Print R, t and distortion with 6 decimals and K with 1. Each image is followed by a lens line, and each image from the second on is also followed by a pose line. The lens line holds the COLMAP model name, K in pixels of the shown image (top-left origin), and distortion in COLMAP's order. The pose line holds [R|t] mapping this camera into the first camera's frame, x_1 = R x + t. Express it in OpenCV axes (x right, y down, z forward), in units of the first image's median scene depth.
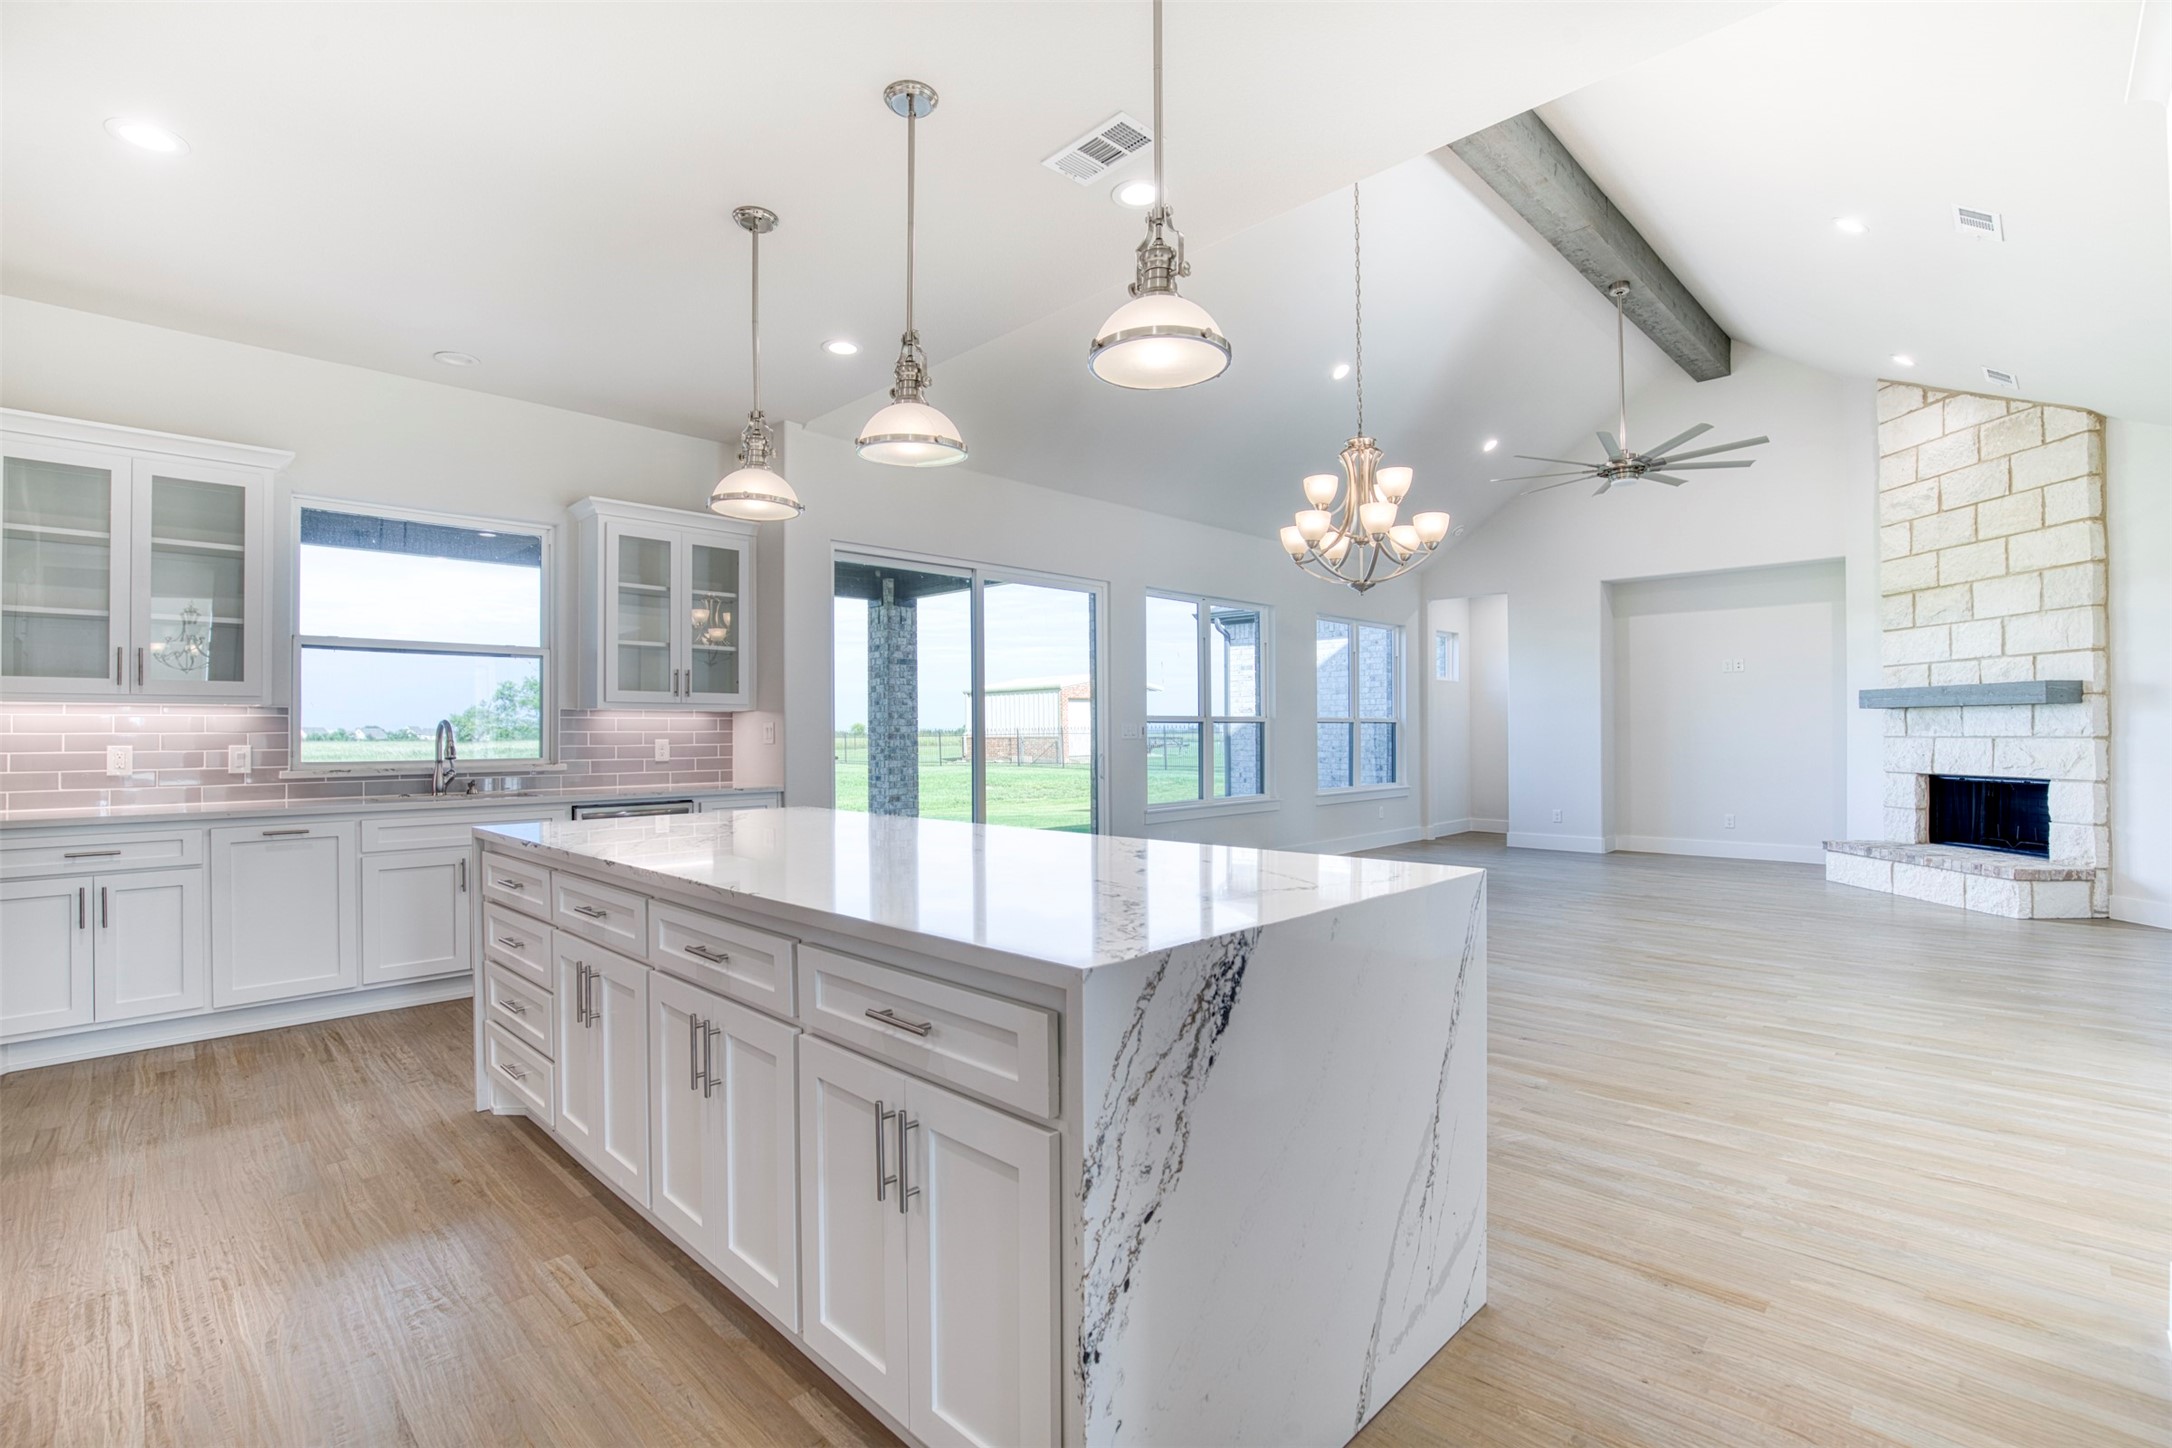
lens RADIAL K [[983.4, 0, 1086.1], [0, 983.4, 724.1], [0, 0, 1]] dist [-0.010557, 0.004043]
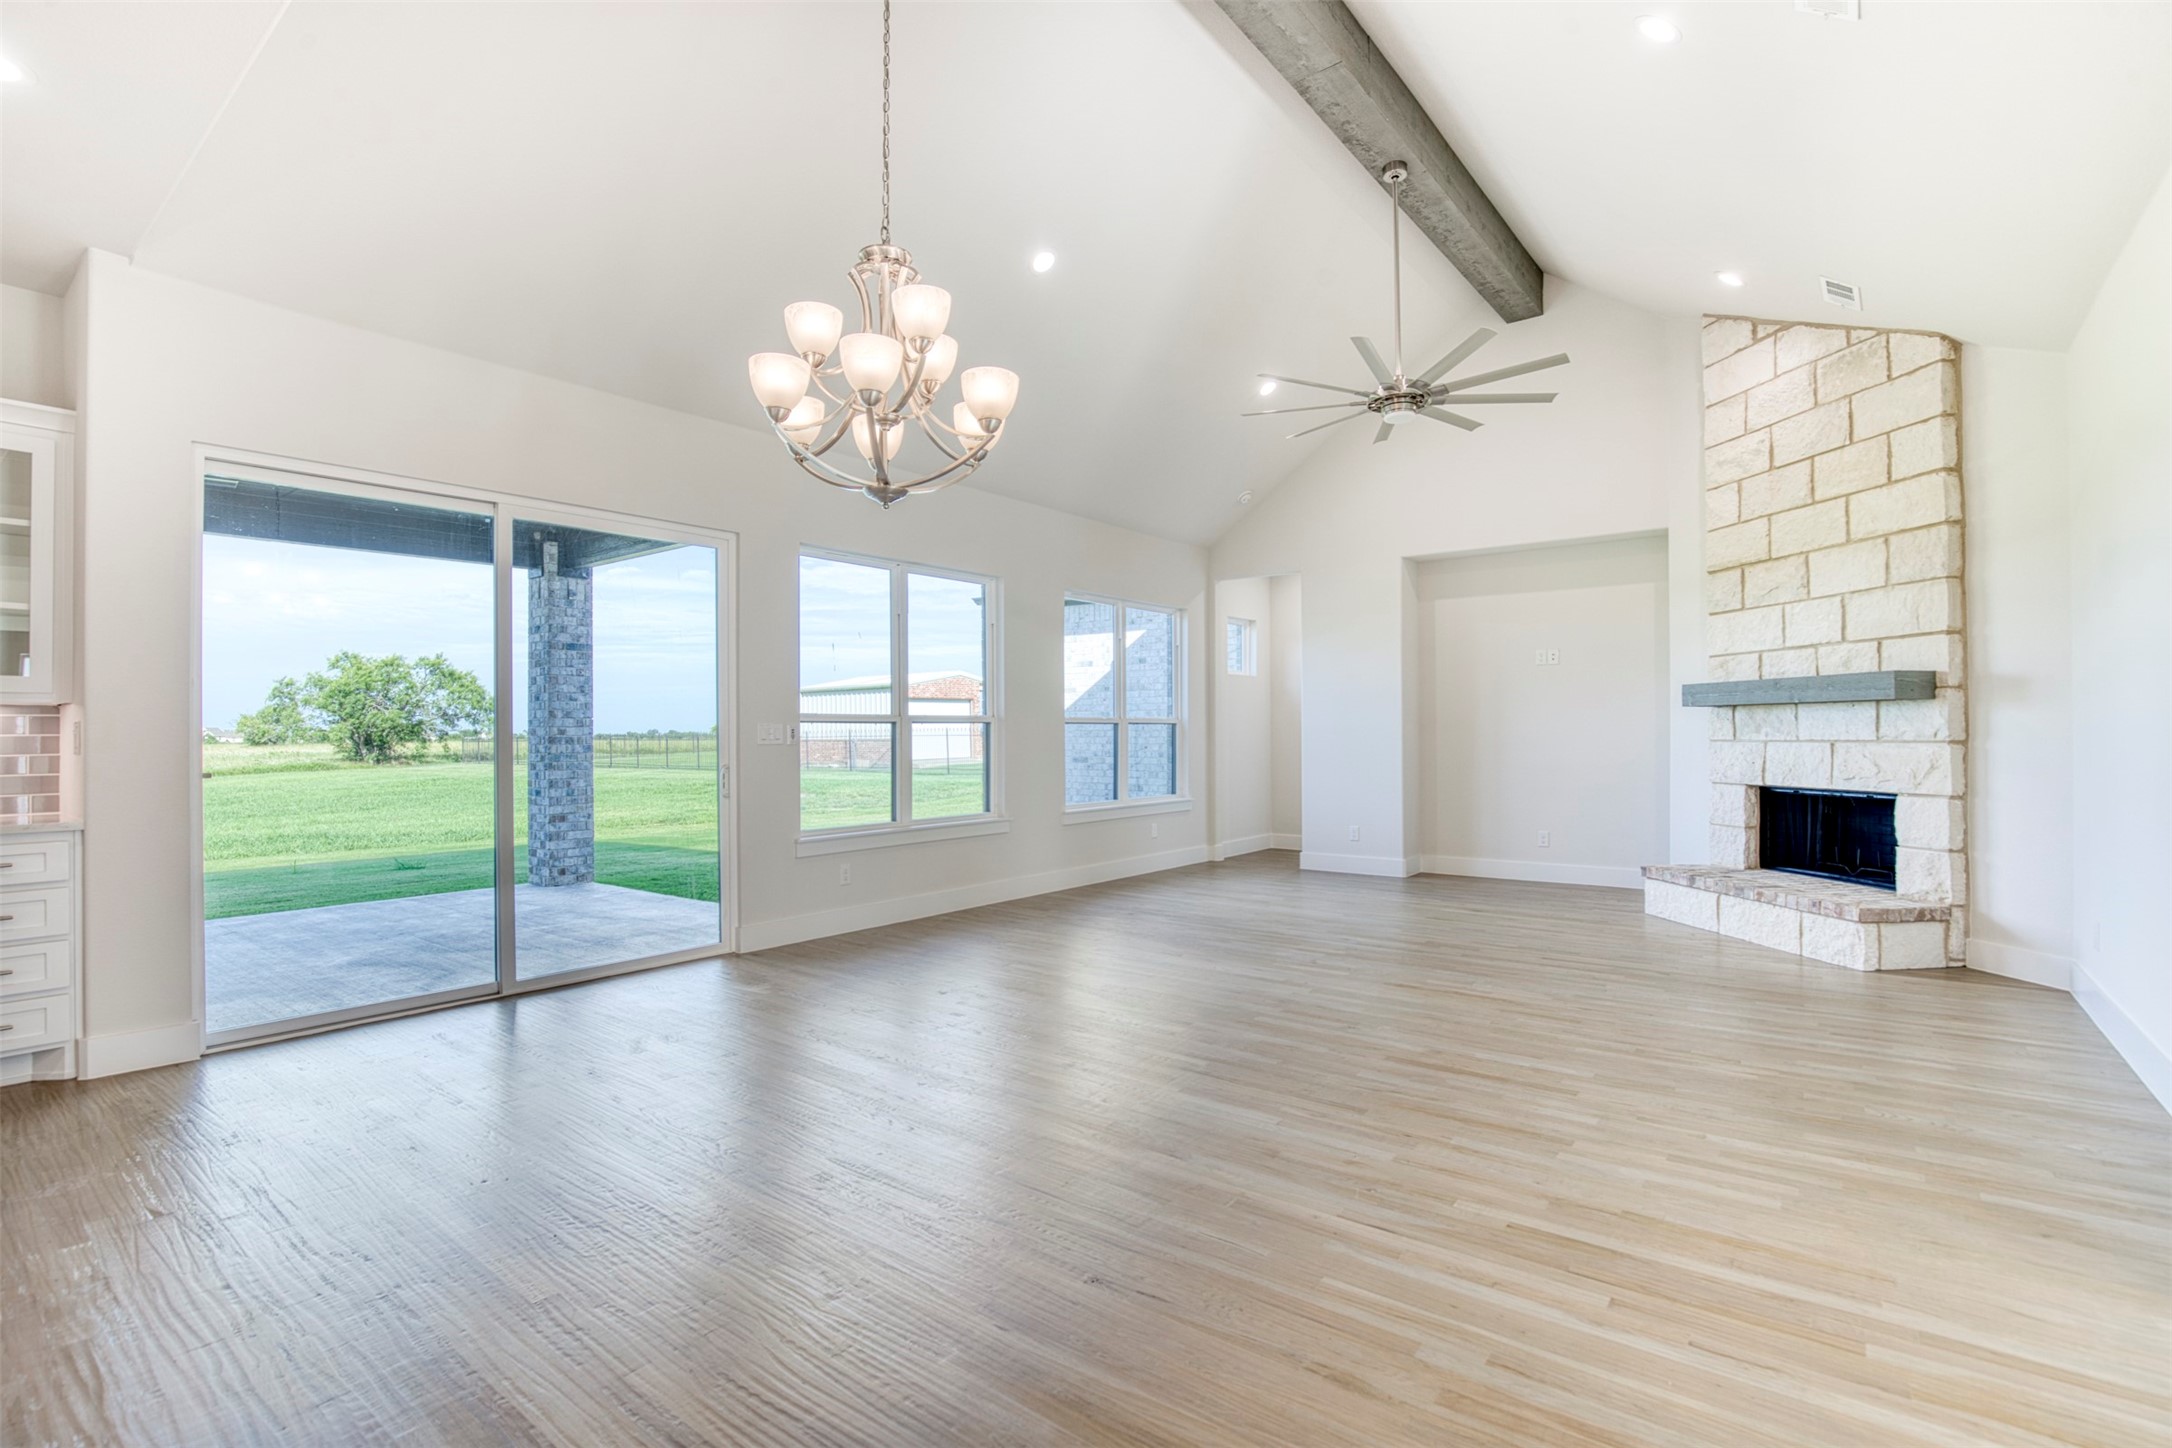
lens RADIAL K [[983.4, 0, 1077.6], [0, 983.4, 723.8], [0, 0, 1]] dist [-0.010557, 0.004043]
pose [[0.994664, 0.000877, 0.103162, 0.203097], [-0.000655, 0.999997, -0.002189, 0.000801], [-0.103163, 0.002110, 0.994662, 0.235935]]
